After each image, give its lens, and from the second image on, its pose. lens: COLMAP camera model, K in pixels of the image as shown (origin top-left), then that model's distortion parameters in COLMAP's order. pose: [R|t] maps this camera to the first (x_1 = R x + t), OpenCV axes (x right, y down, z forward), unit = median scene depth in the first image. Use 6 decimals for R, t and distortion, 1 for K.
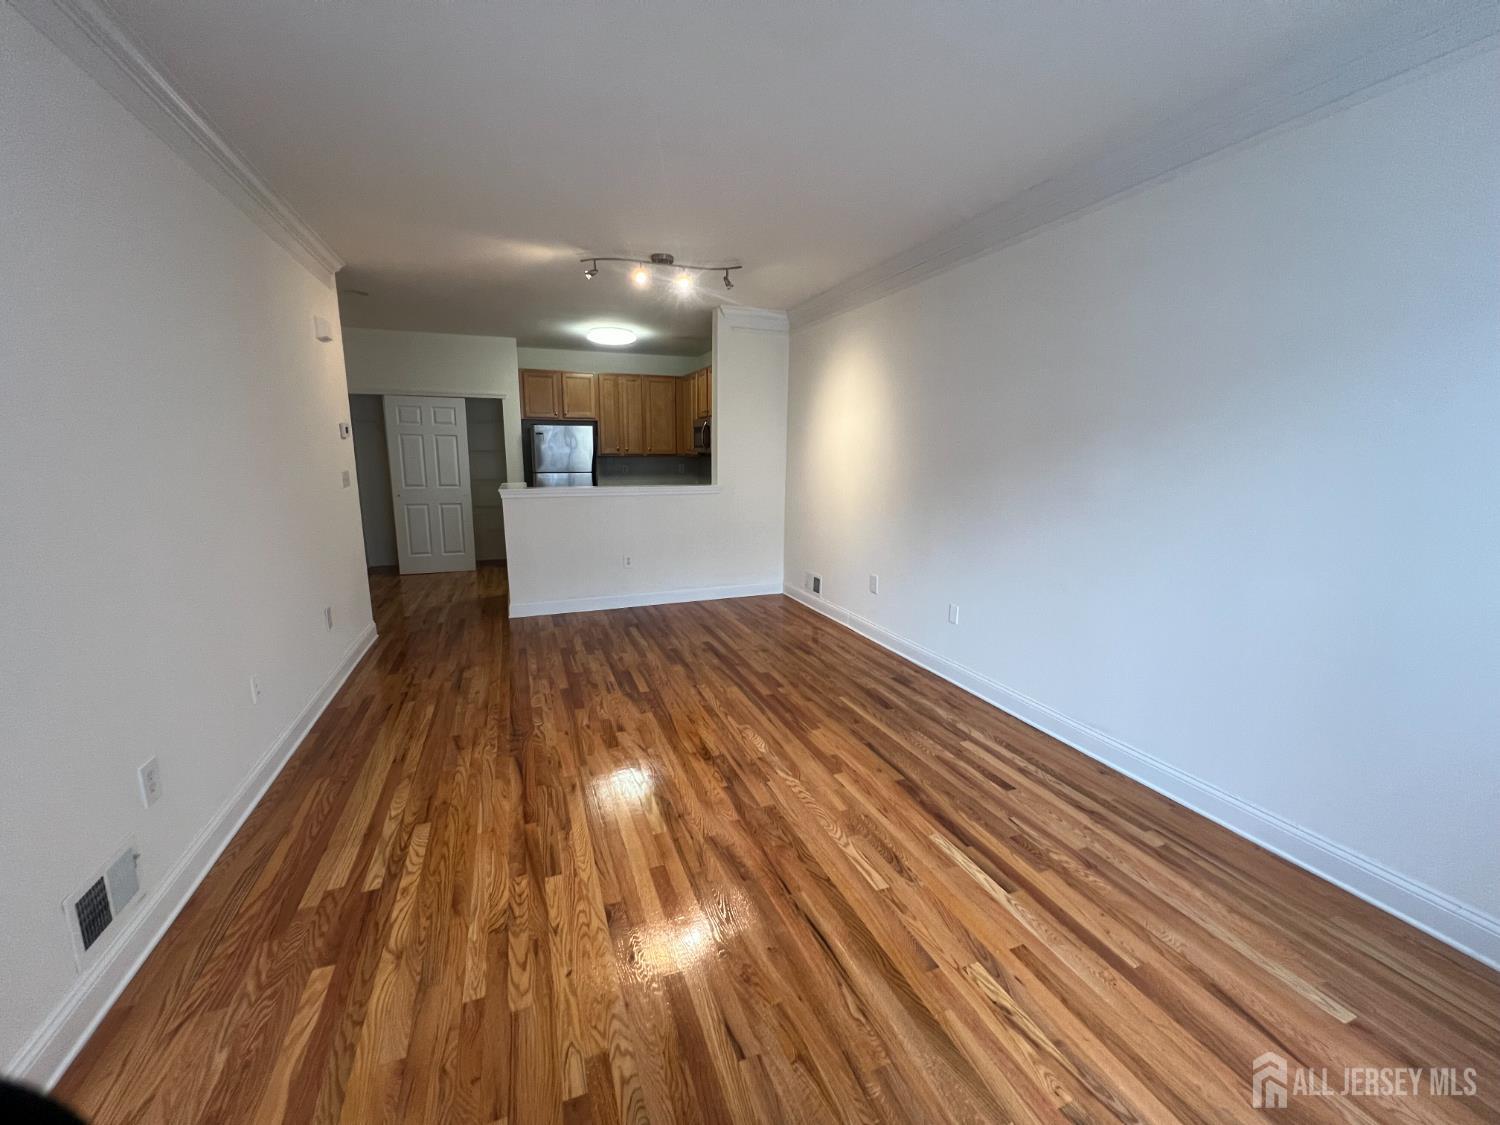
lens RADIAL K [[601.6, 0, 746.5], [0, 601.6, 556.3], [0, 0, 1]] dist [-0.000171, -0.000068]
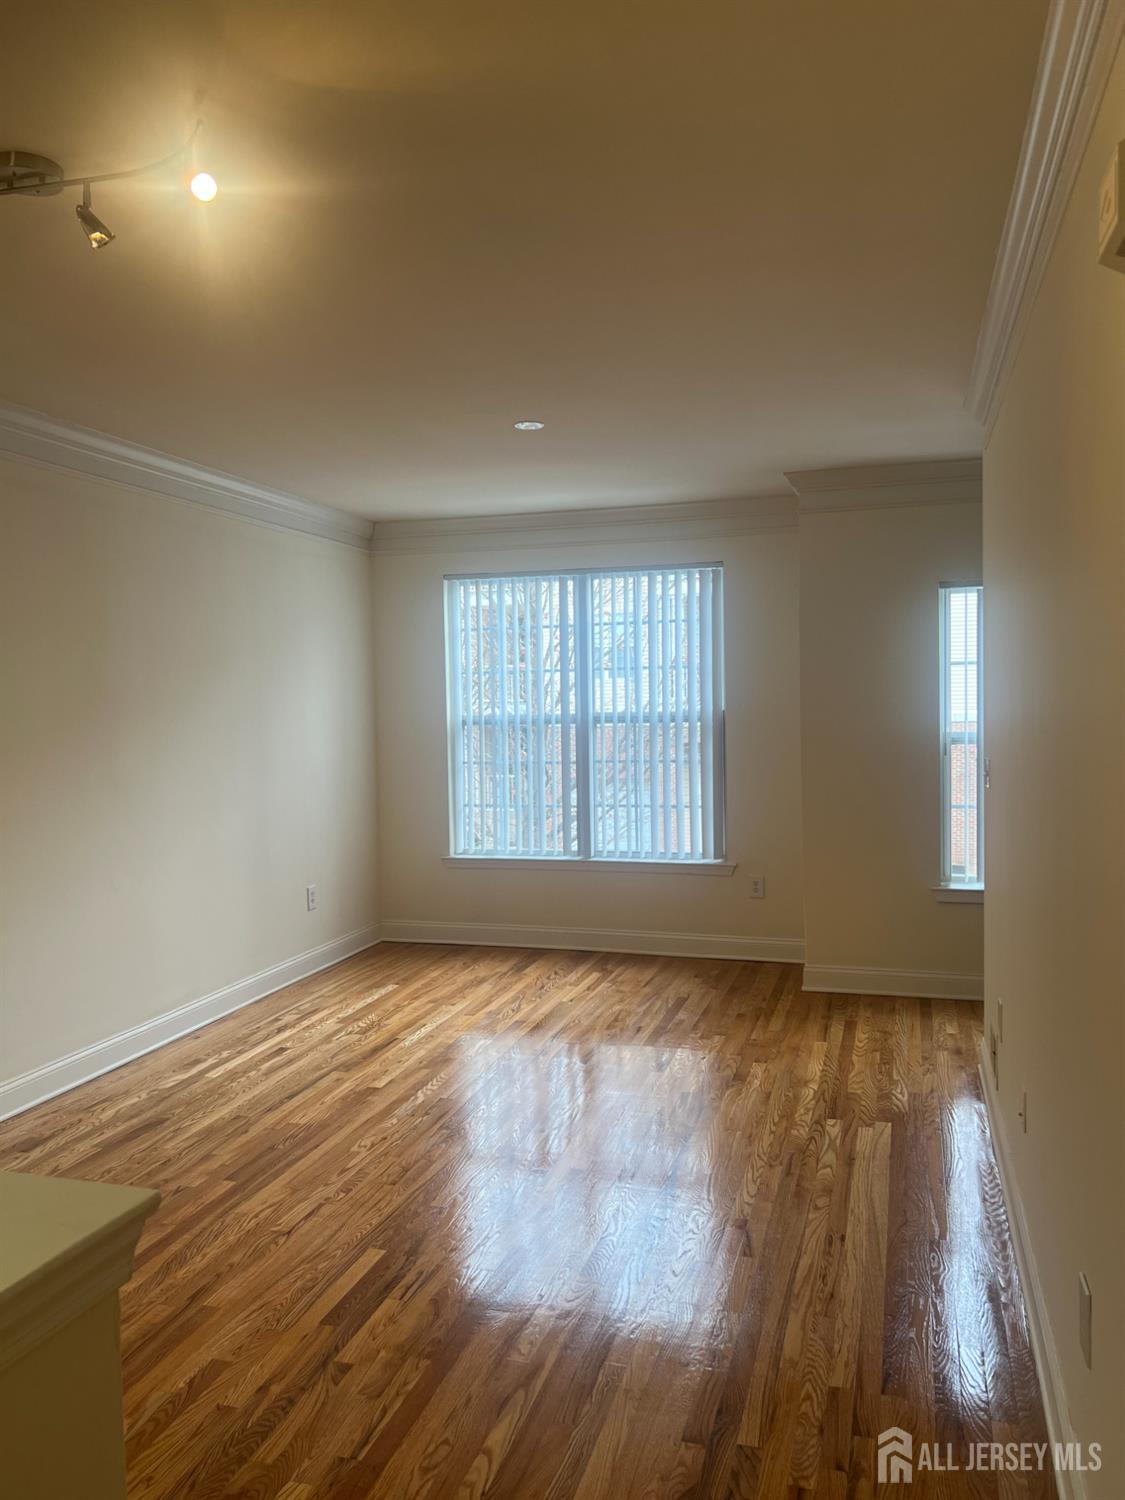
lens RADIAL K [[1133.0, 0, 562.5], [0, 1133.0, 750.5], [0, 0, 1]] dist [0.035956, -0.029289]
pose [[-0.789249, -0.018164, 0.613804, -1.118985], [0.119272, 0.975992, 0.182245, -0.411474], [-0.602378, 0.217047, -0.768135, 2.058510]]
